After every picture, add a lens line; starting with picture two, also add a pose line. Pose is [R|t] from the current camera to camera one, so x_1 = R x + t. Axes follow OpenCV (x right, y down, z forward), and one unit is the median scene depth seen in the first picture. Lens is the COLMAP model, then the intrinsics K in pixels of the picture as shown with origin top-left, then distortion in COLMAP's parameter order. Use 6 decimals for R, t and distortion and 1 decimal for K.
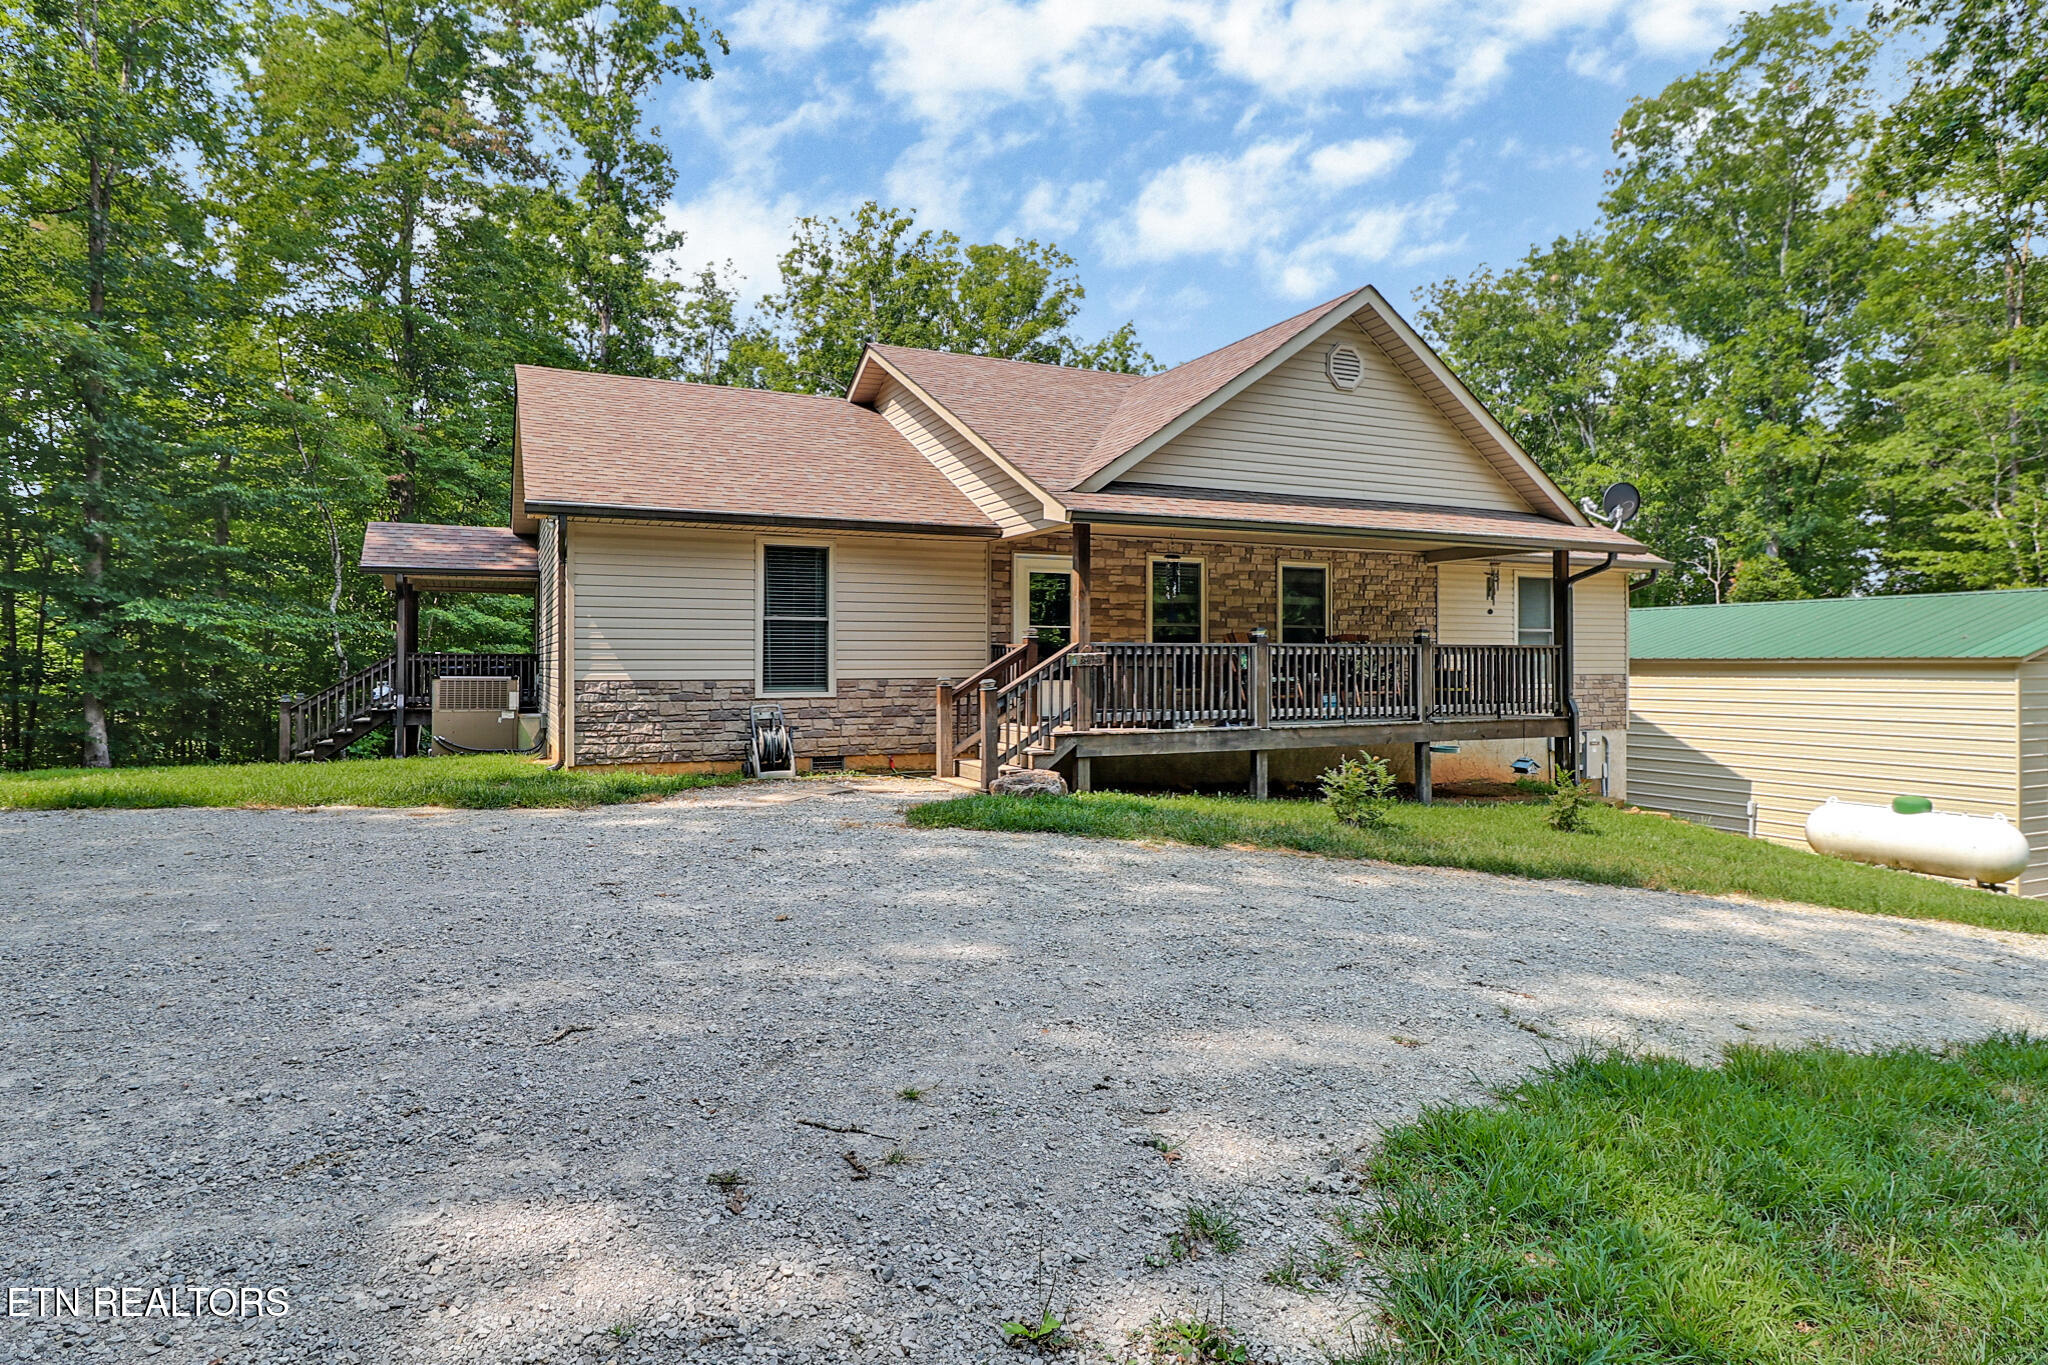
lens RADIAL K [[1147.2, 0, 1041.0], [0, 1147.2, 654.9], [0, 0, 1]] dist [0.003371, -0.000086]
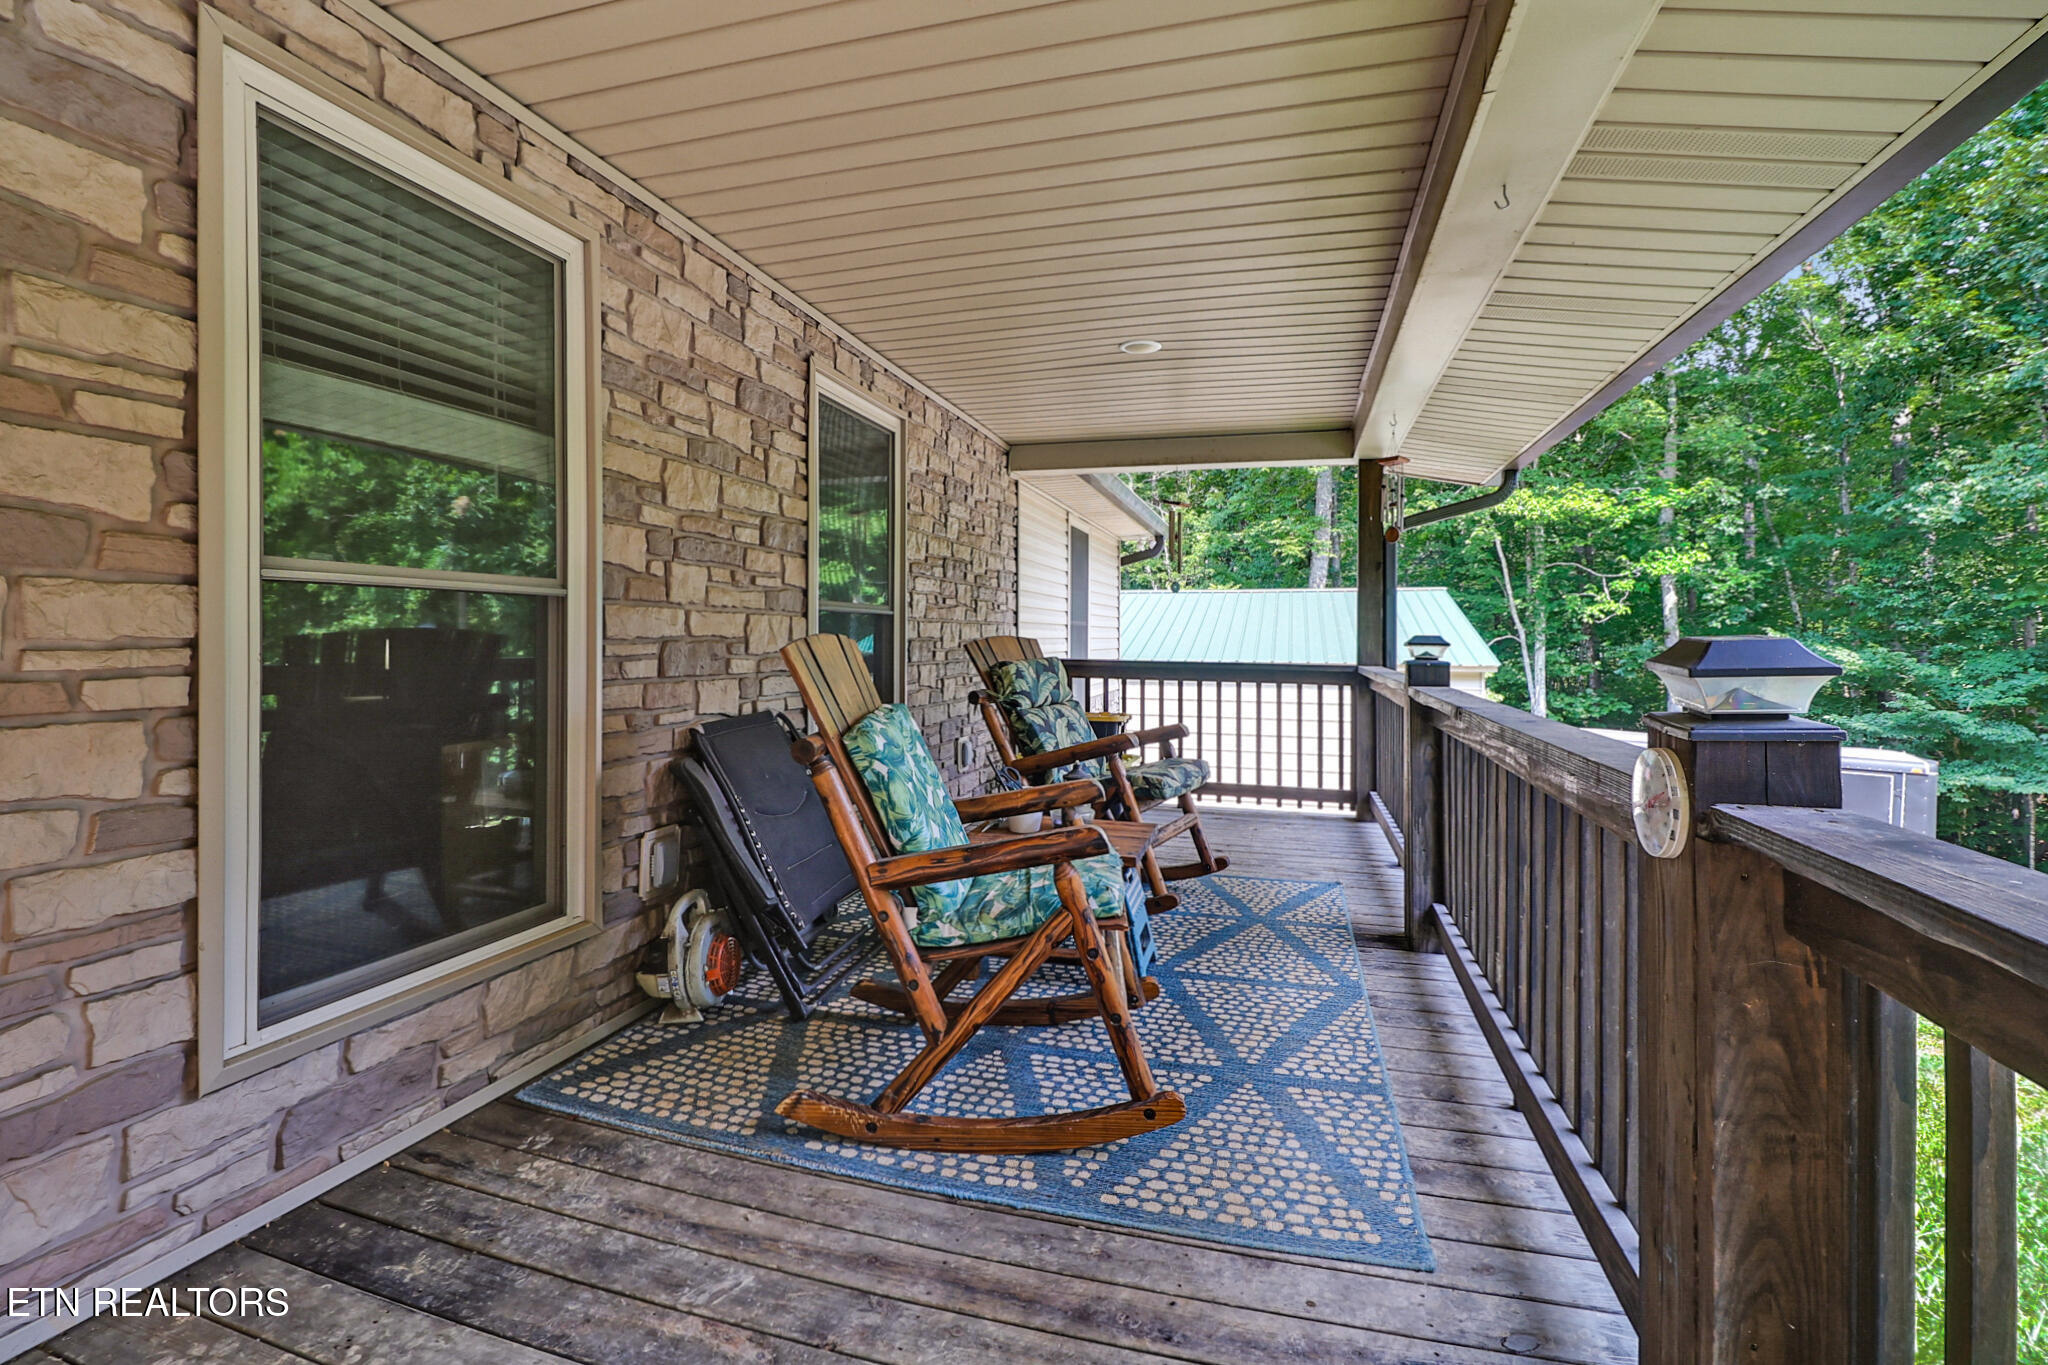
lens RADIAL K [[939.1, 0, 1008.0], [0, 939.1, 652.1], [0, 0, 1]] dist [0.002316, -0.015727]
pose [[0.664289, -0.008187, 0.747431, 0.077679], [-0.010773, 0.999731, 0.020525, -0.020890], [-0.747398, -0.021686, 0.664023, 0.914651]]
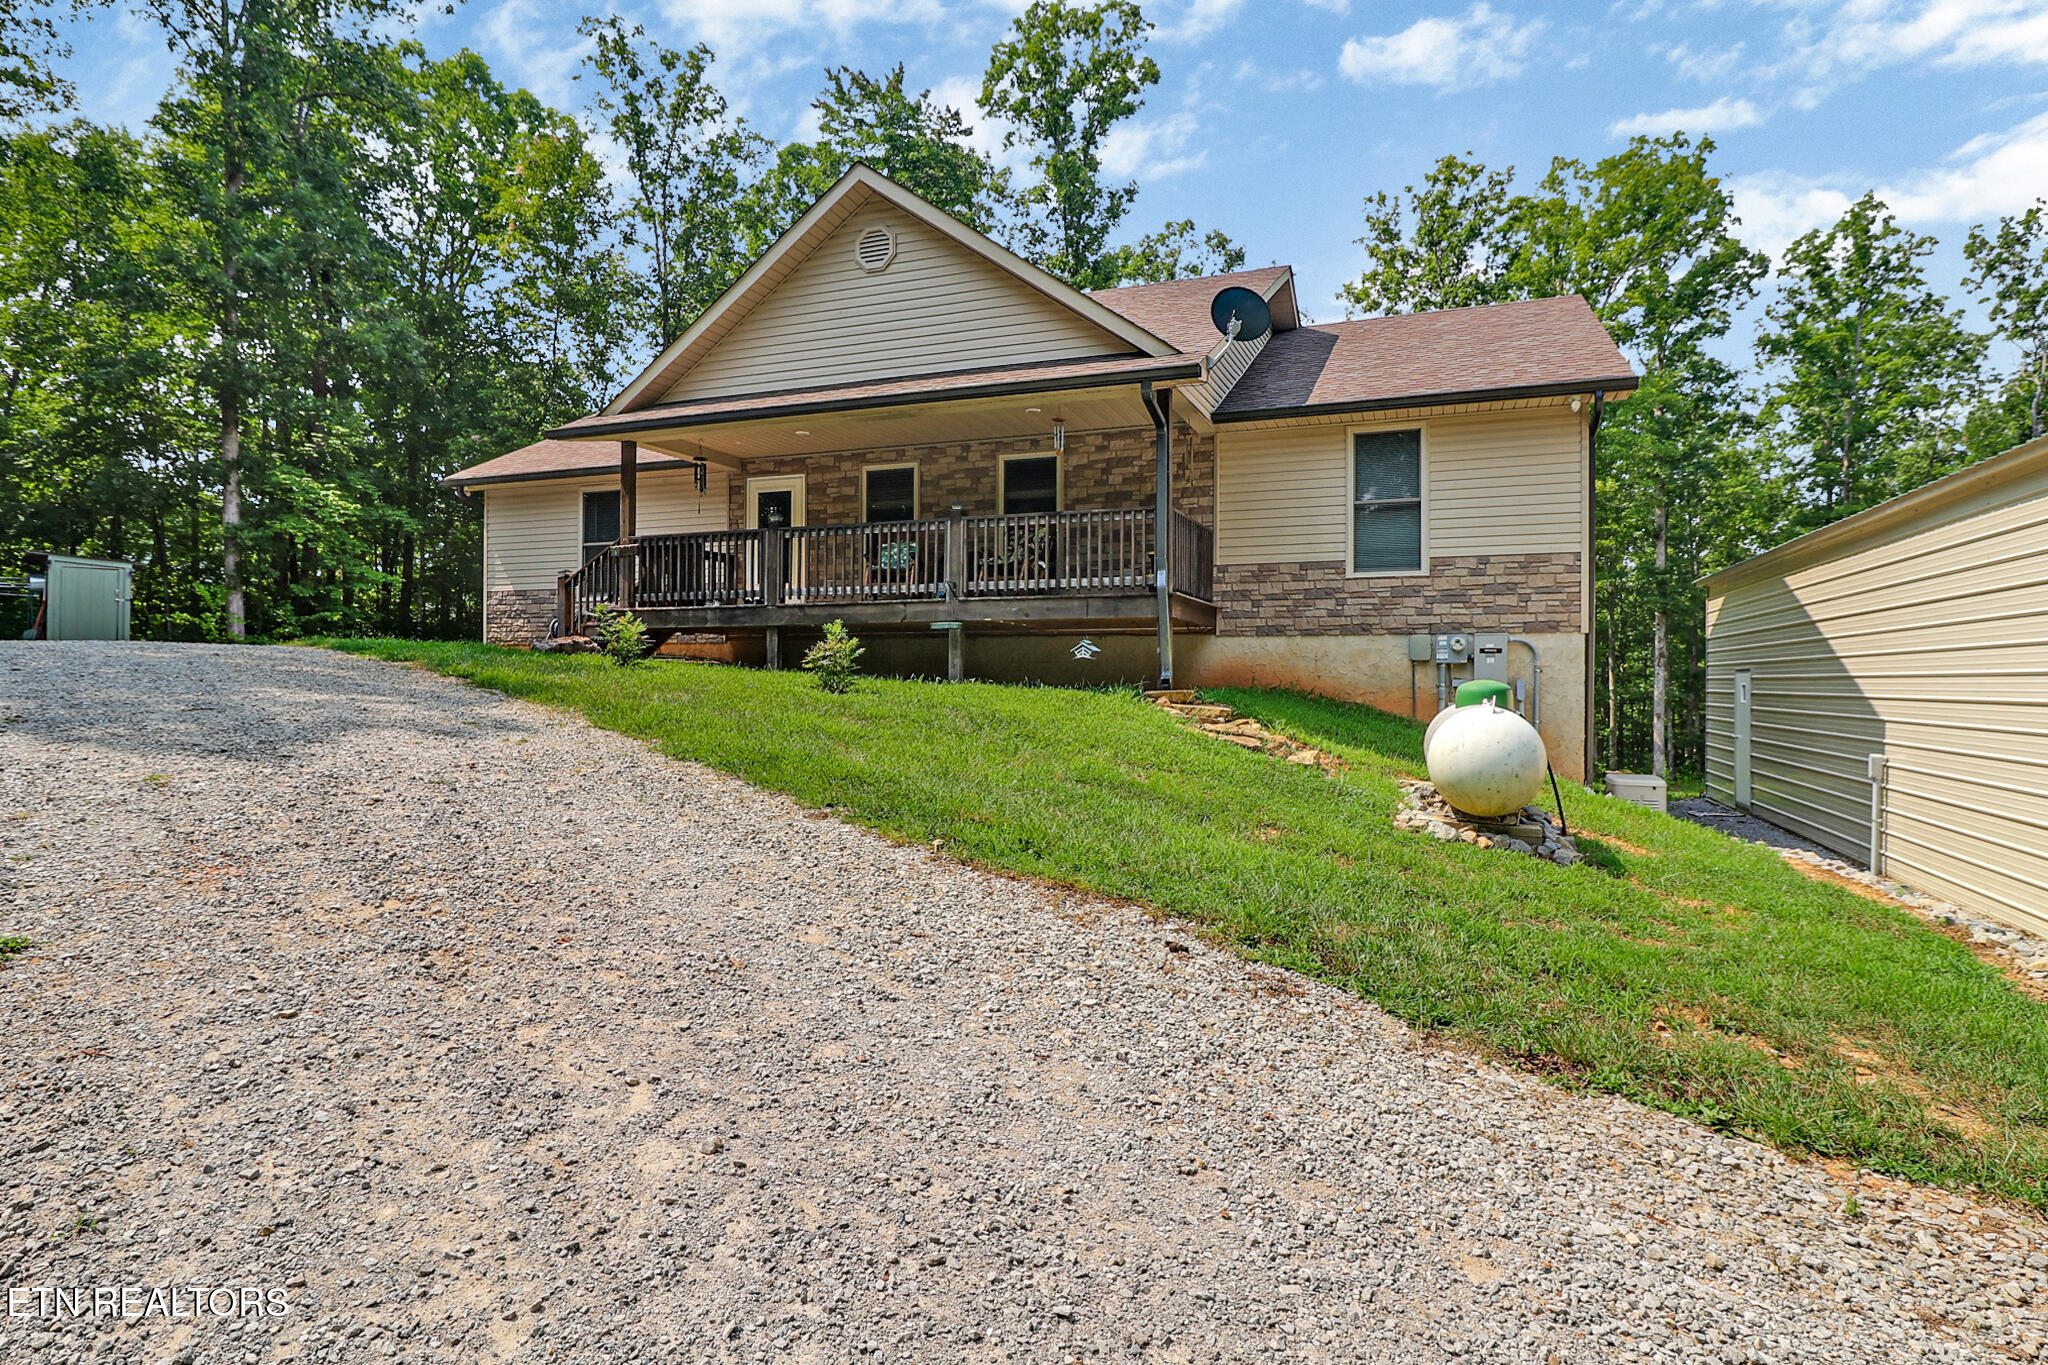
lens RADIAL K [[1102.0, 0, 998.9], [0, 1102.0, 675.1], [0, 0, 1]] dist [0.009403, -0.015194]
pose [[0.688304, -0.001441, -0.725421, 0.998862], [0.003684, 0.999992, 0.001509, 0.116863], [0.725413, -0.003711, 0.688303, 0.398220]]
